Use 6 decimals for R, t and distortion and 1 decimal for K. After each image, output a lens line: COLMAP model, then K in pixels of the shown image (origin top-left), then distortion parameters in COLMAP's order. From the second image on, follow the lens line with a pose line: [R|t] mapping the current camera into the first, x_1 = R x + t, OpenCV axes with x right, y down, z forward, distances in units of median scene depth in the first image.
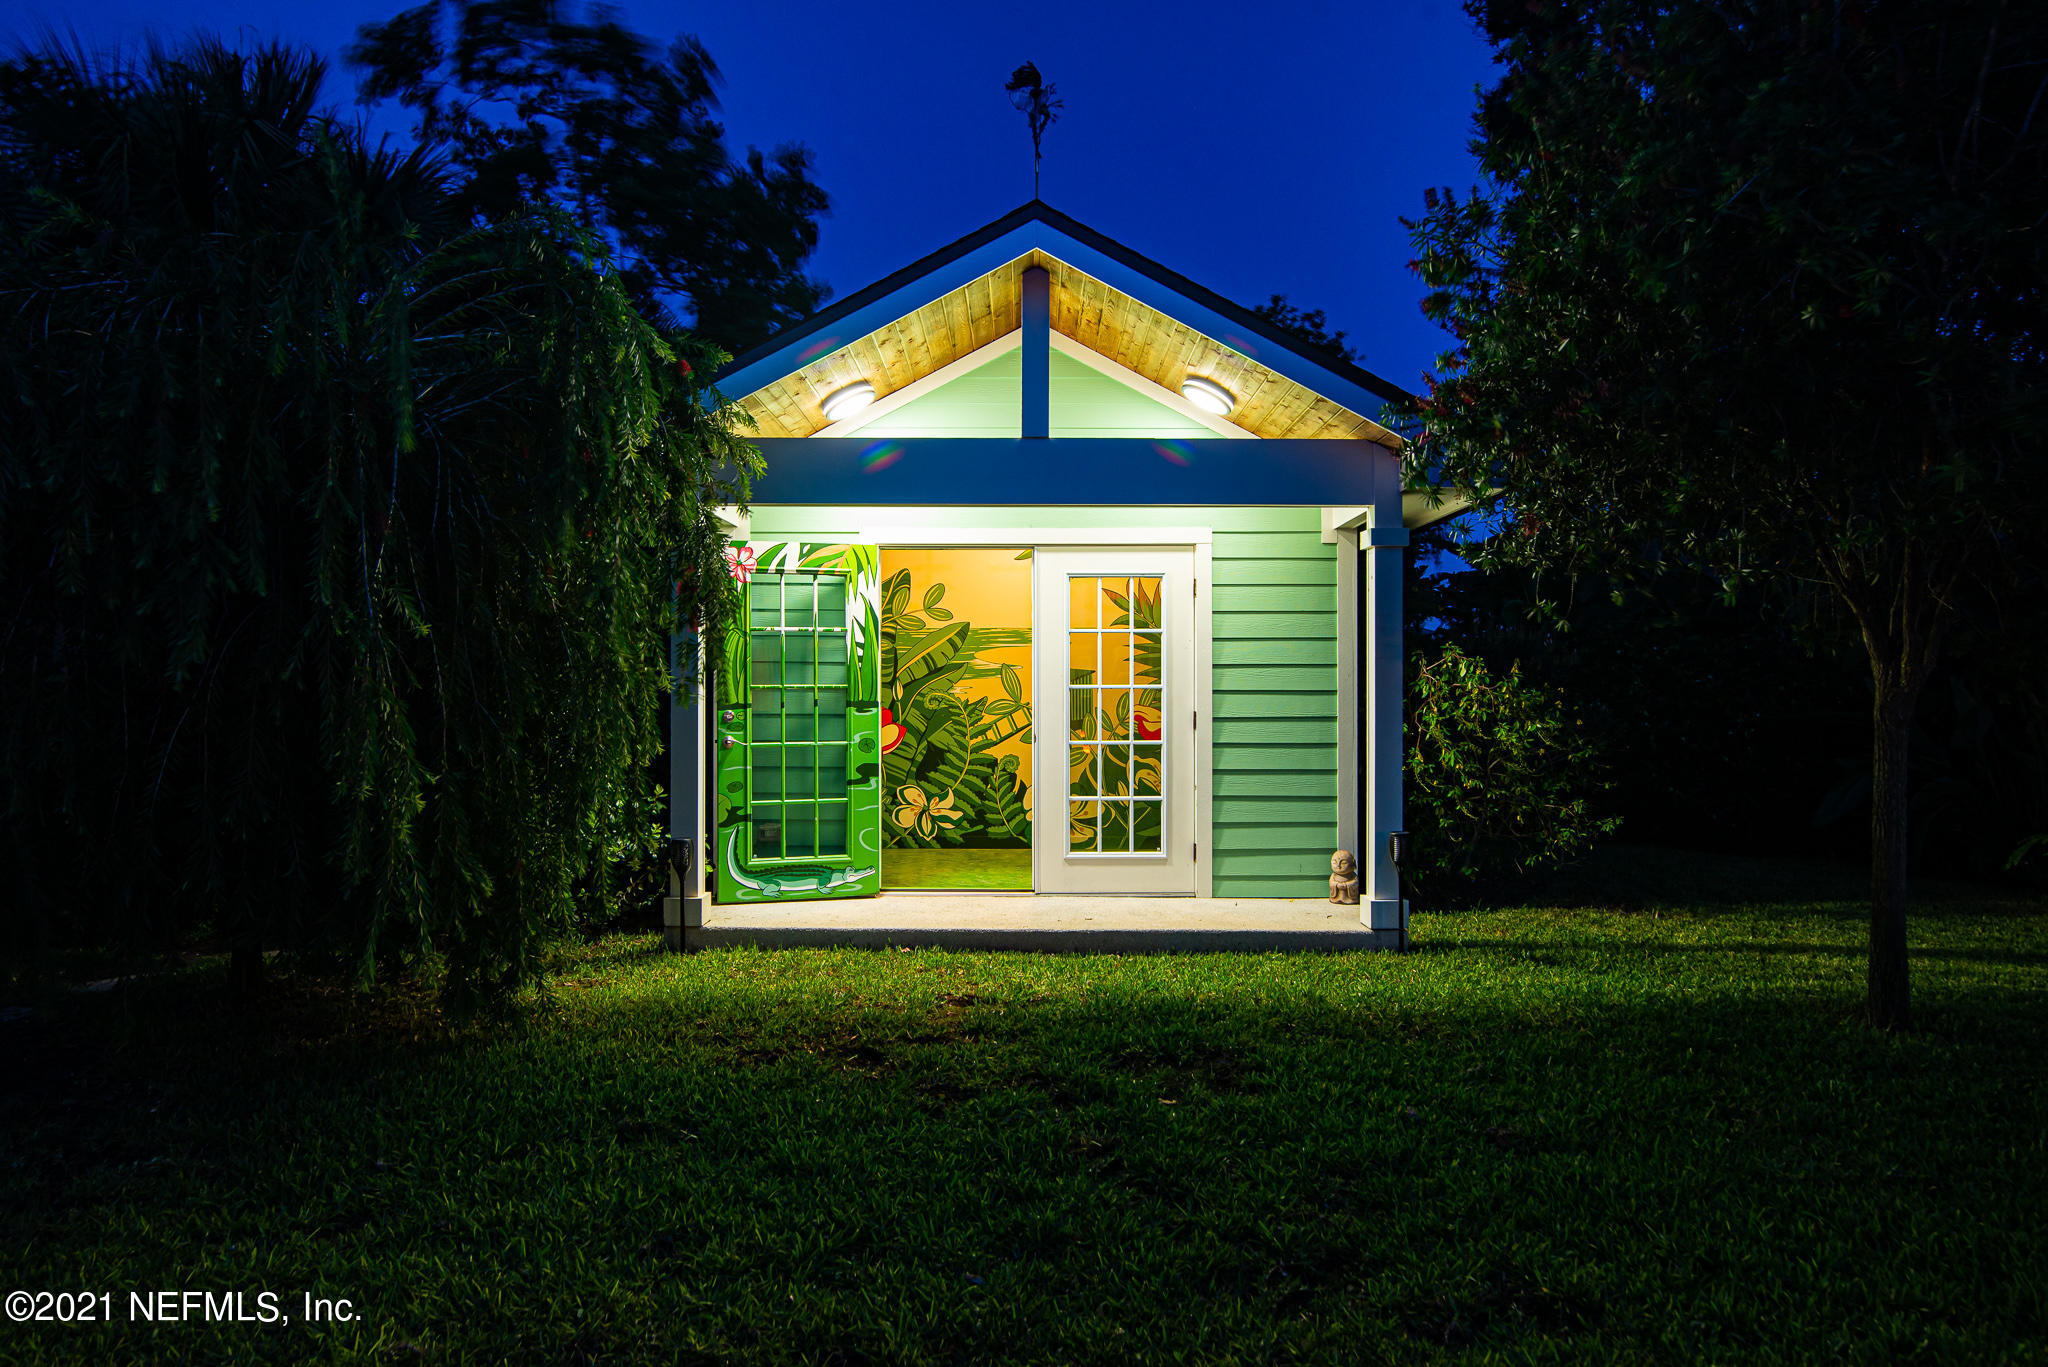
lens RADIAL K [[1314.4, 0, 1026.0], [0, 1314.4, 688.6], [0, 0, 1]] dist [-0.002180, -0.000186]
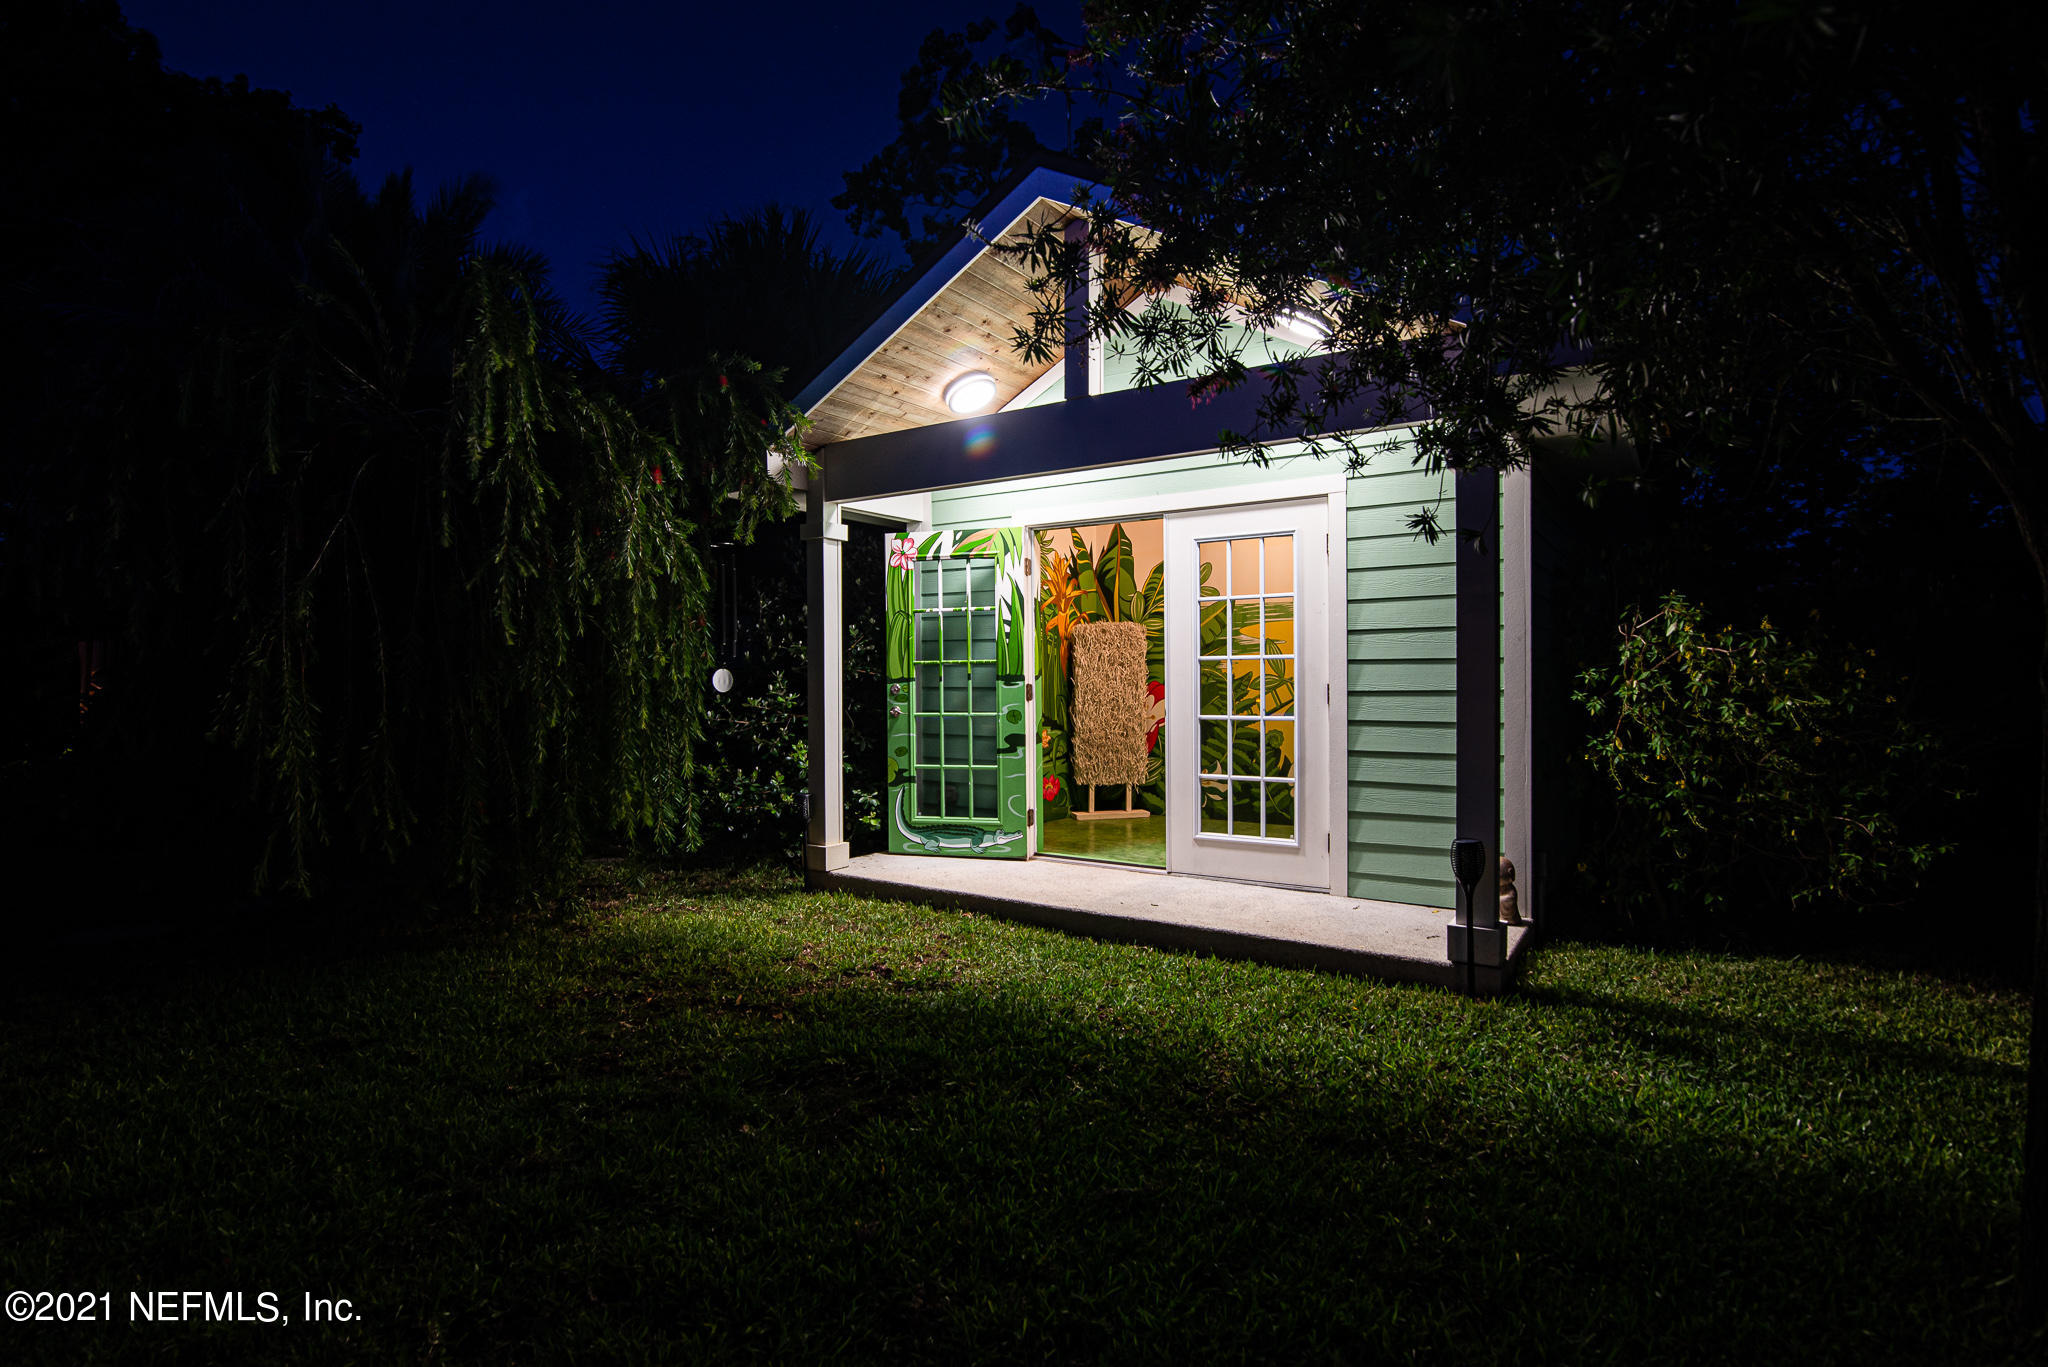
lens RADIAL K [[1030.8, 0, 1024.7], [0, 1030.8, 679.6], [0, 0, 1]] dist [-0.003548, -0.000545]
pose [[0.826774, -0.004384, -0.562517, 0.355493], [0.007423, 0.999968, 0.003117, 0.010790], [0.562485, -0.006752, 0.826780, 0.317730]]
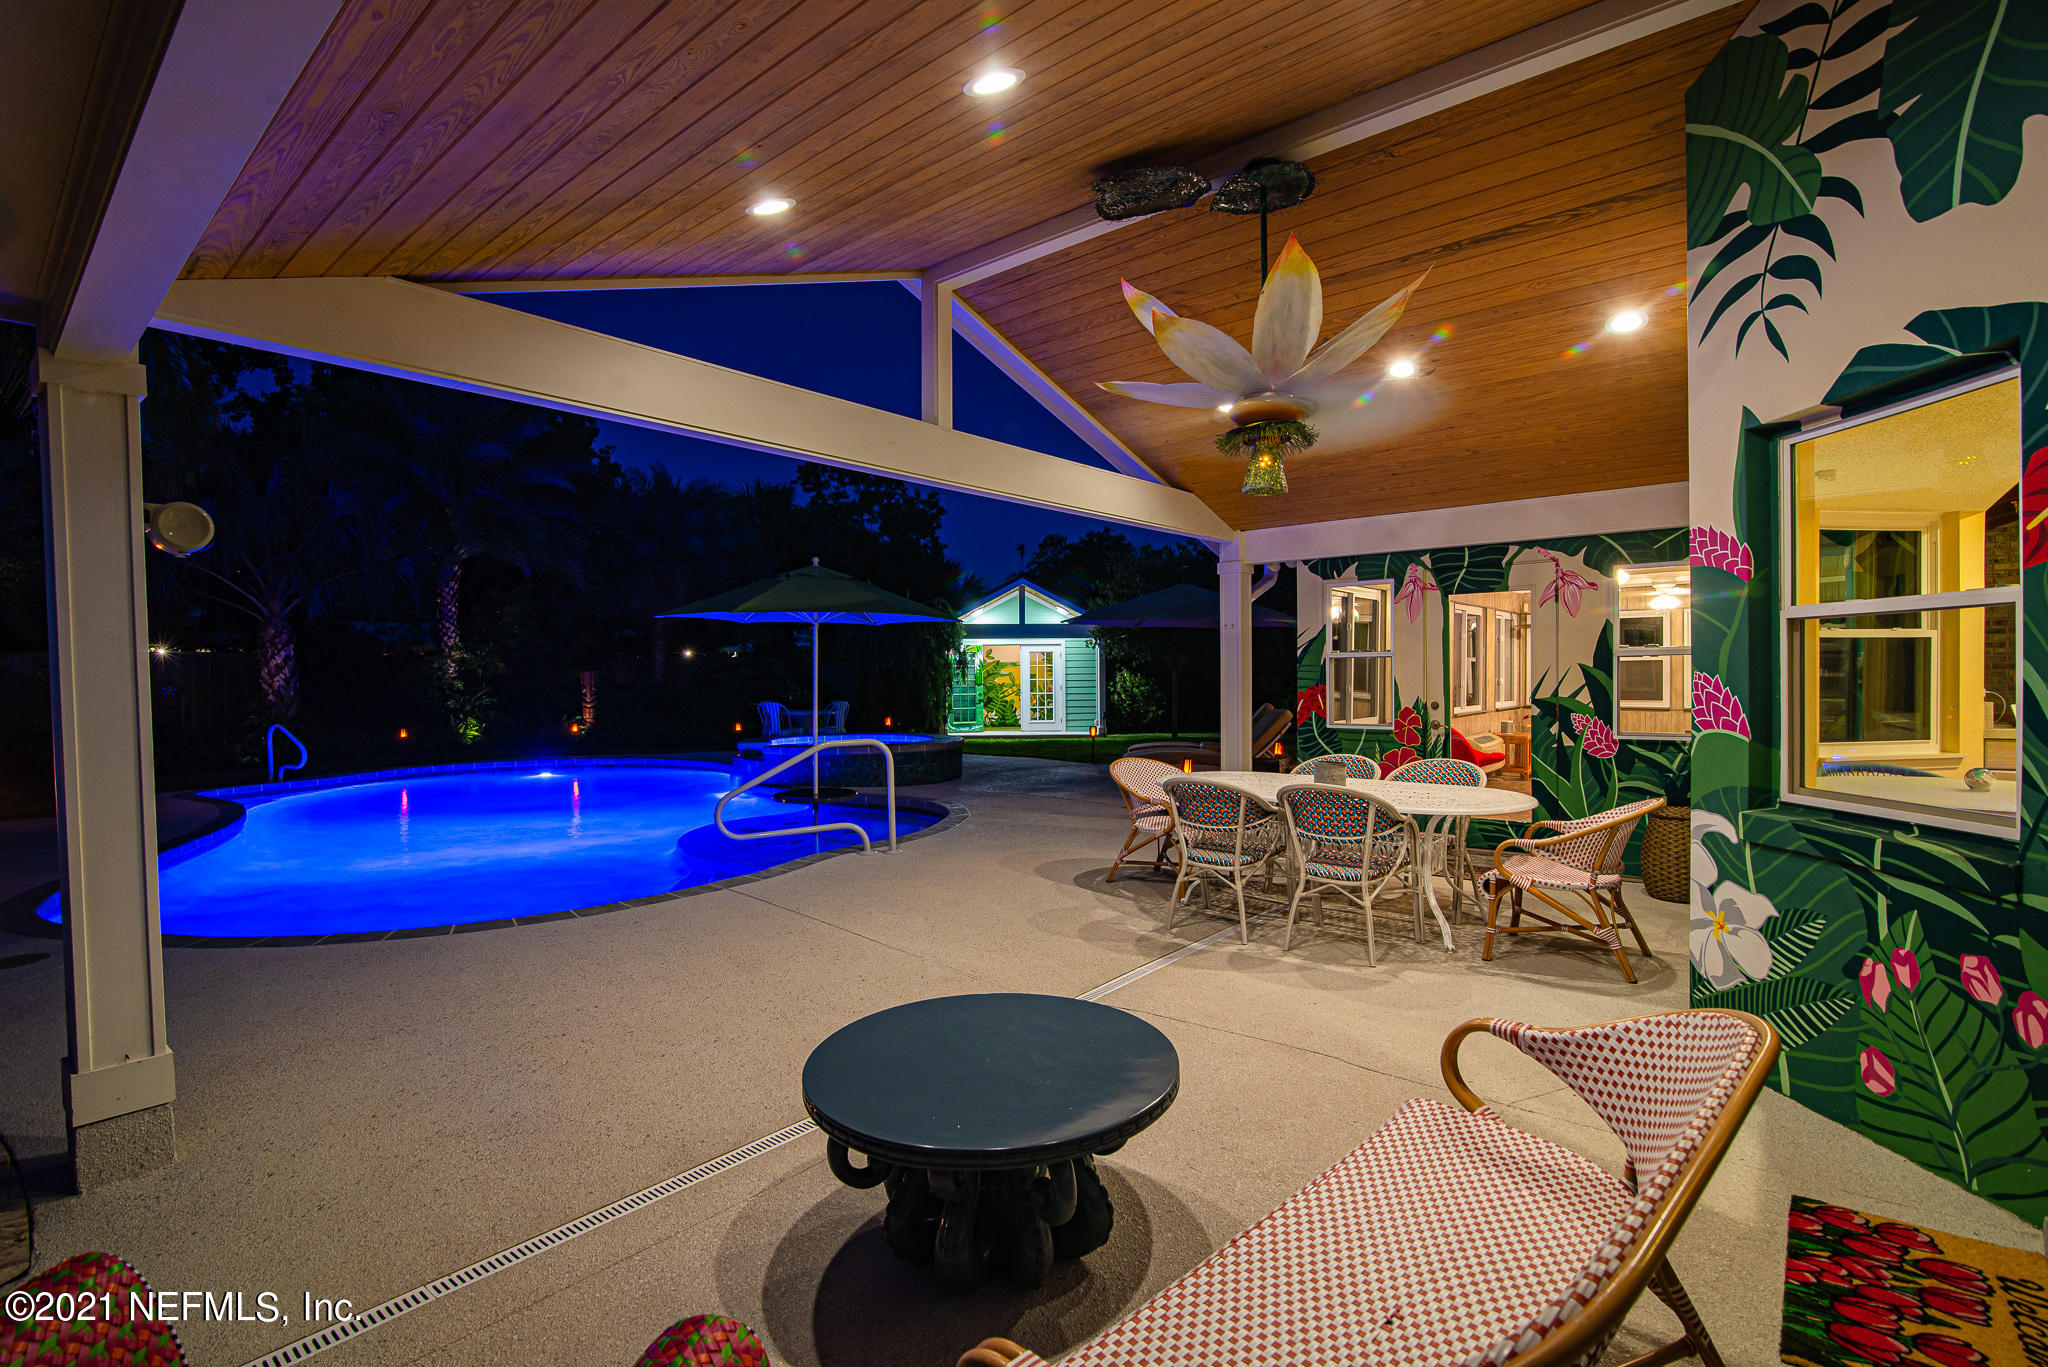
lens RADIAL K [[927.8, 0, 1023.4], [0, 927.8, 689.1], [0, 0, 1]] dist [0.000014, 0.000004]
pose [[0.999504, -0.007739, 0.030520, -0.075810], [0.007322, 0.999879, 0.013751, -0.012084], [-0.030623, -0.013521, 0.999440, -1.874921]]
